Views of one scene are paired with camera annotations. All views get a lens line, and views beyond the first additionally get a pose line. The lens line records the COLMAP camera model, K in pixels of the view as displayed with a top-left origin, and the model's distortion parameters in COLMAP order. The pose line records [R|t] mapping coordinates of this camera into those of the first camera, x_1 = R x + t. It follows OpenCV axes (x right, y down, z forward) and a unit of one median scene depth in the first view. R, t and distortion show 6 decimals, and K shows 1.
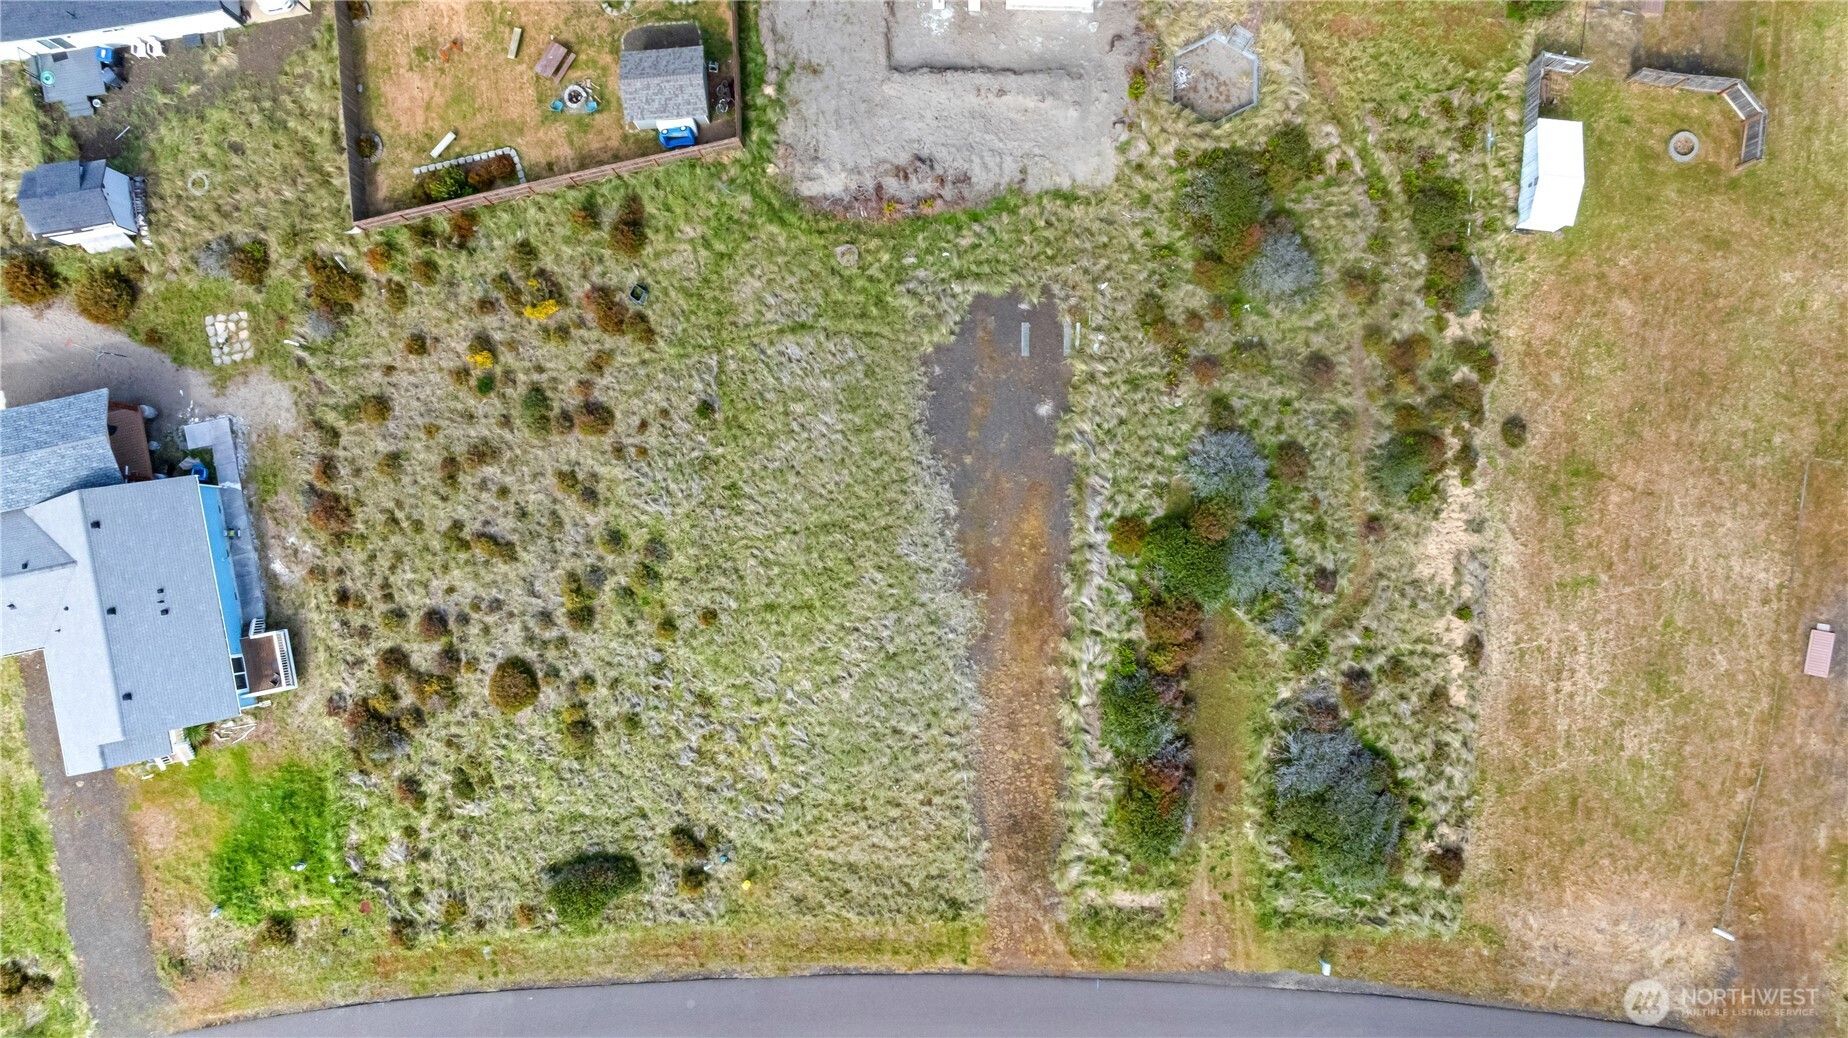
lens RADIAL K [[1300.4, 0, 928.6], [0, 1300.4, 517.0], [0, 0, 1]] dist [-0.014892, -0.002055]
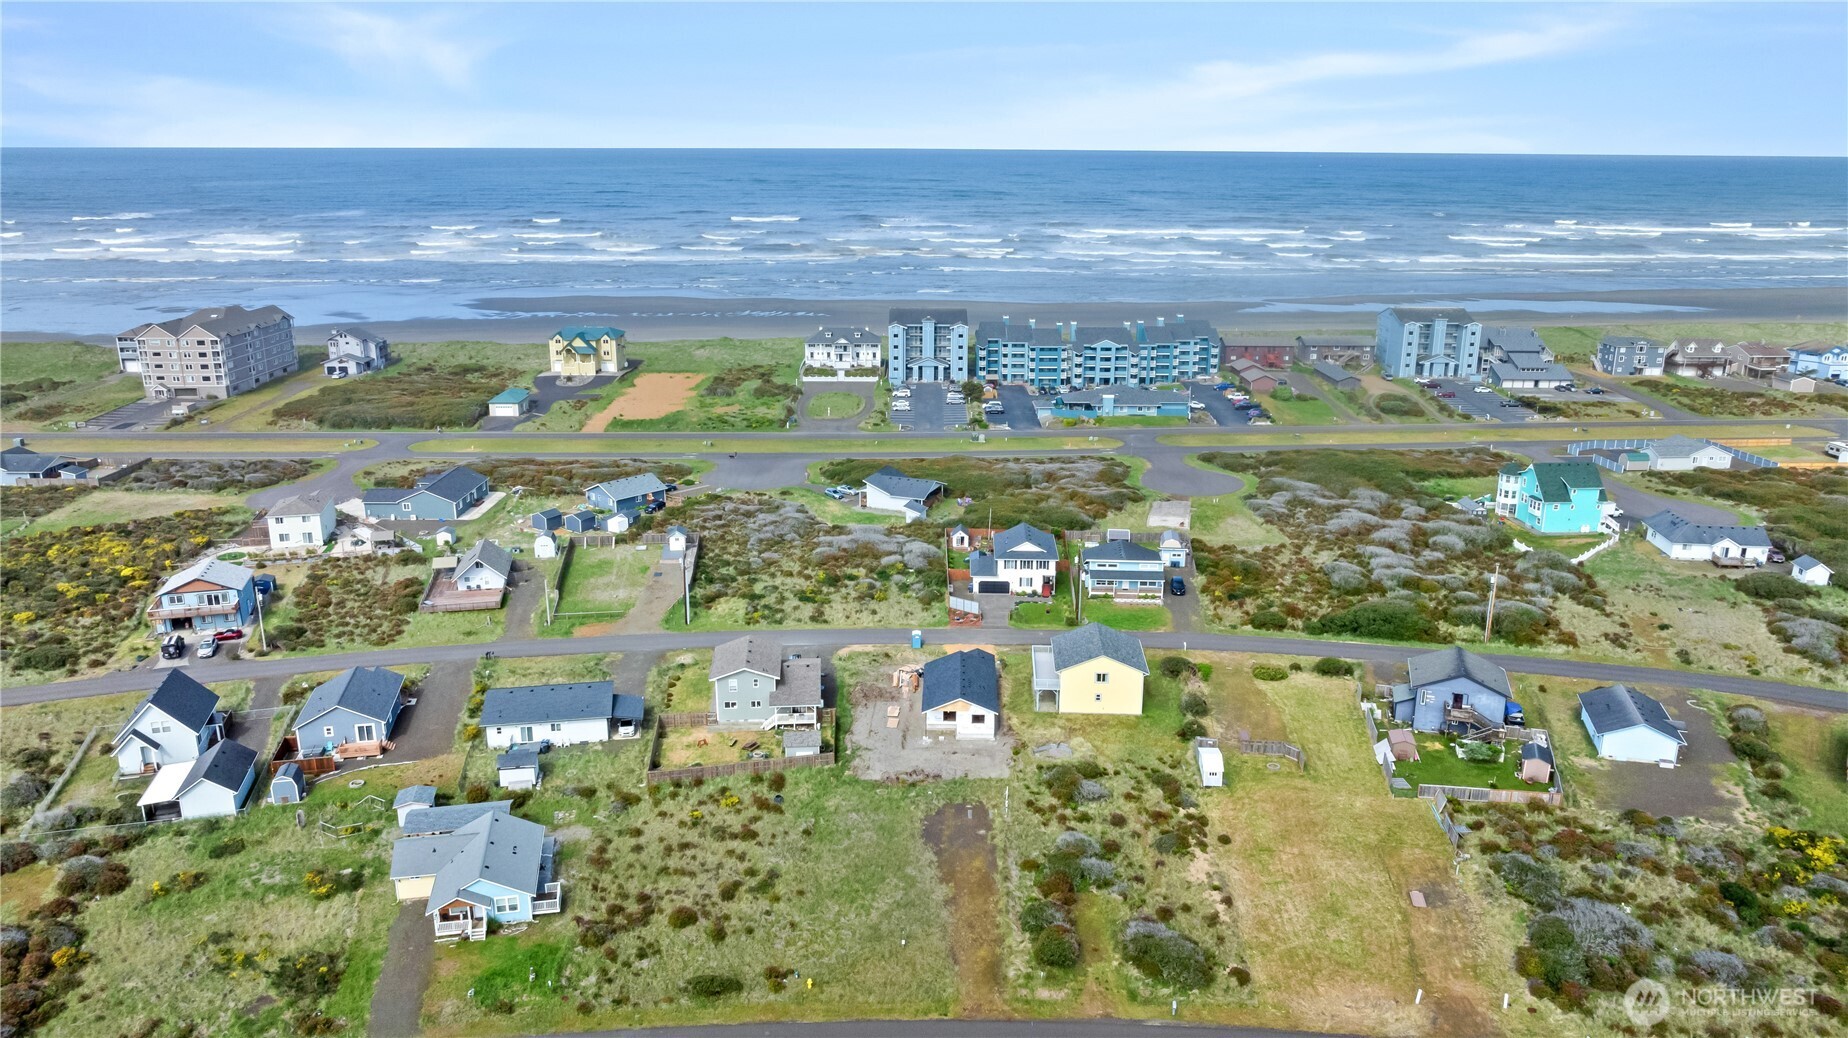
lens RADIAL K [[1300.4, 0, 928.6], [0, 1300.4, 517.0], [0, 0, 1]] dist [-0.014892, -0.002055]
pose [[0.999855, 0.011405, 0.012665, -0.019560], [0.008536, 0.308101, -0.951315, 1.621536], [-0.014752, 0.951285, 0.307959, -0.048097]]
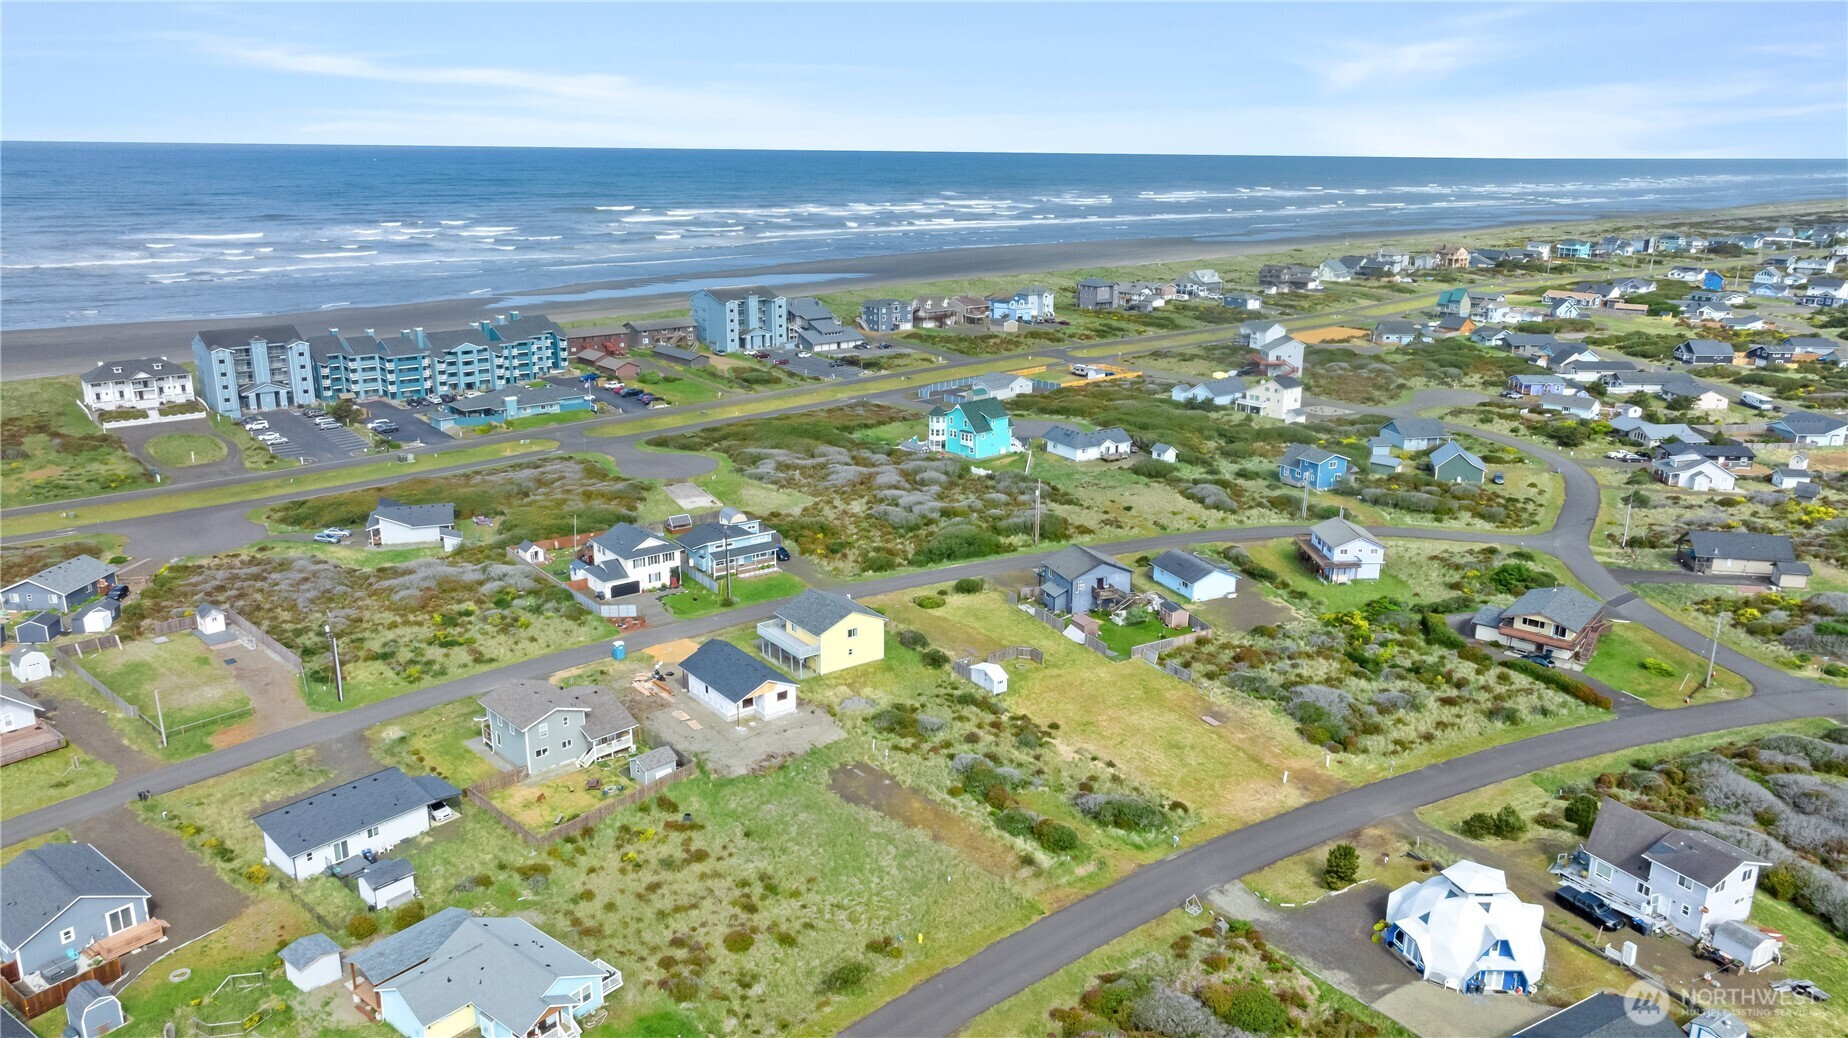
lens RADIAL K [[1300.4, 0, 928.6], [0, 1300.4, 517.0], [0, 0, 1]] dist [-0.014892, -0.002055]
pose [[0.768940, -0.162993, 0.618194, -1.081124], [0.638320, 0.249801, -0.728112, 1.375772], [-0.035748, 0.954481, 0.296123, -0.029672]]
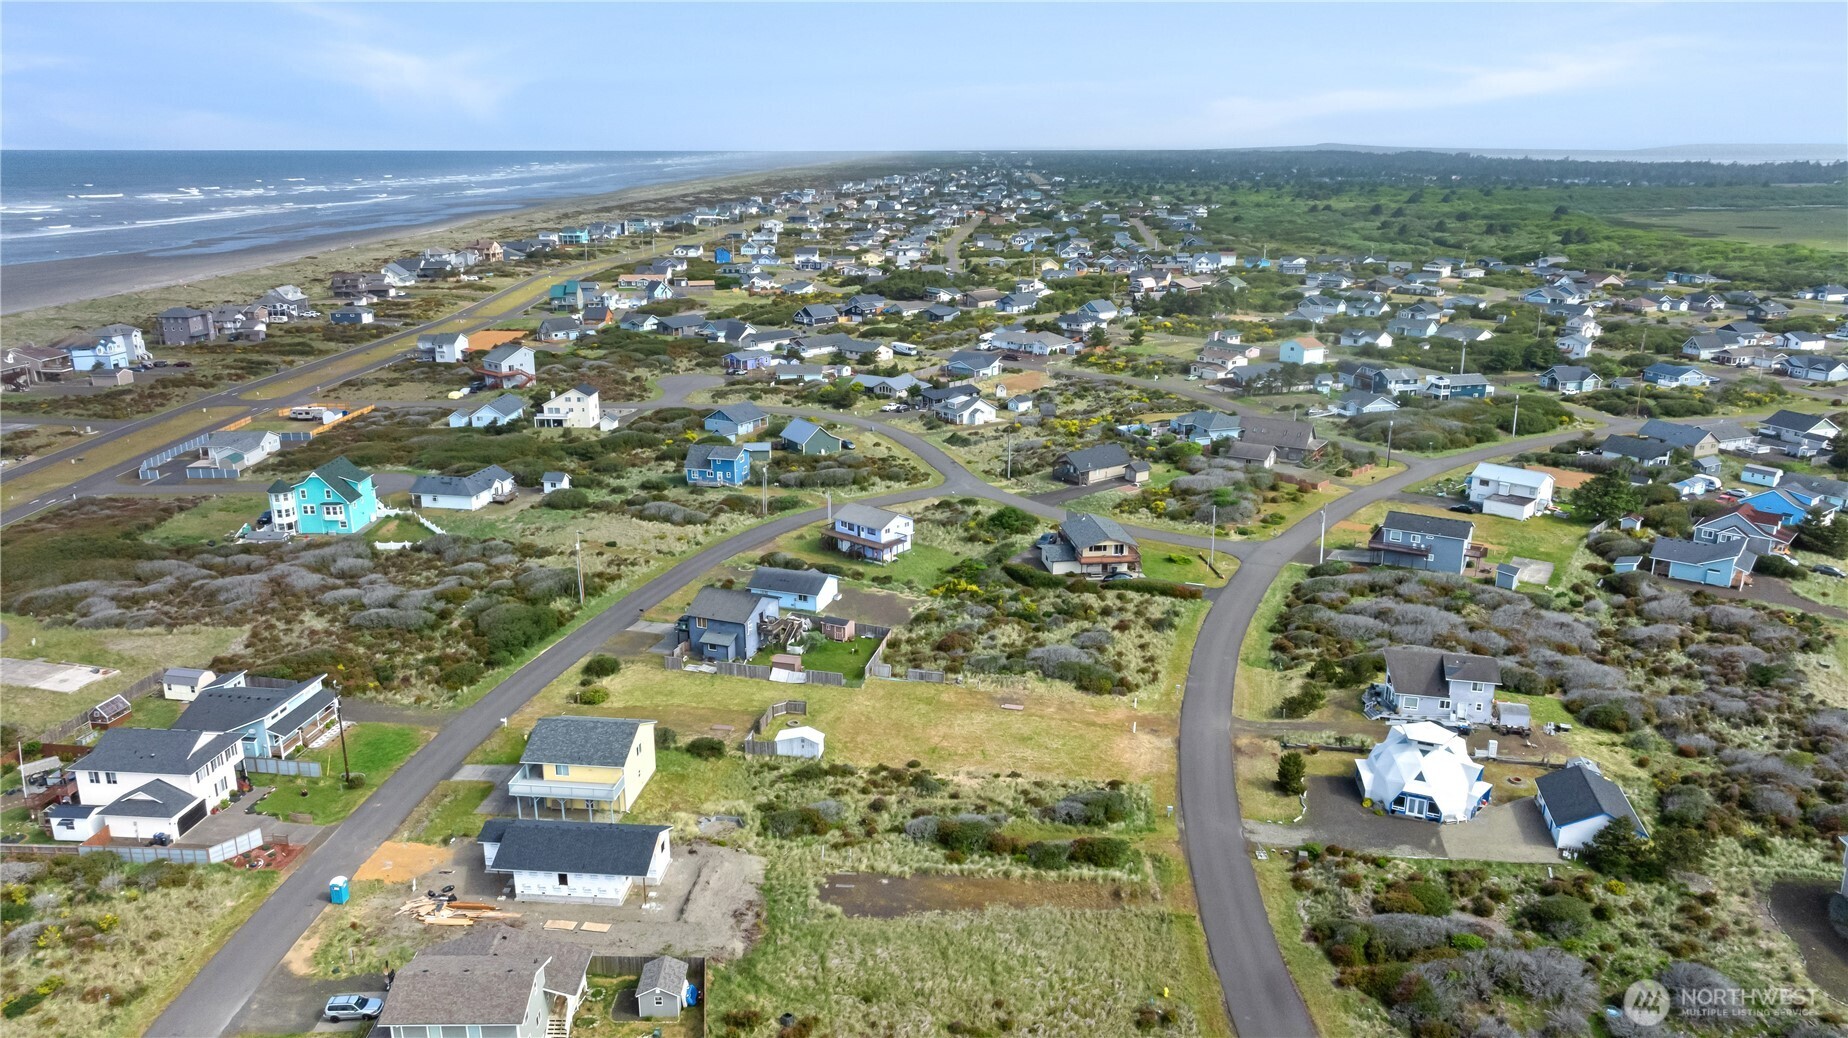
lens RADIAL K [[1300.4, 0, 928.6], [0, 1300.4, 517.0], [0, 0, 1]] dist [-0.014892, -0.002055]
pose [[0.053053, -0.269317, 0.961589, -1.518805], [0.998052, 0.045944, -0.042197, 0.032002], [-0.032815, 0.961955, 0.271230, 0.012838]]
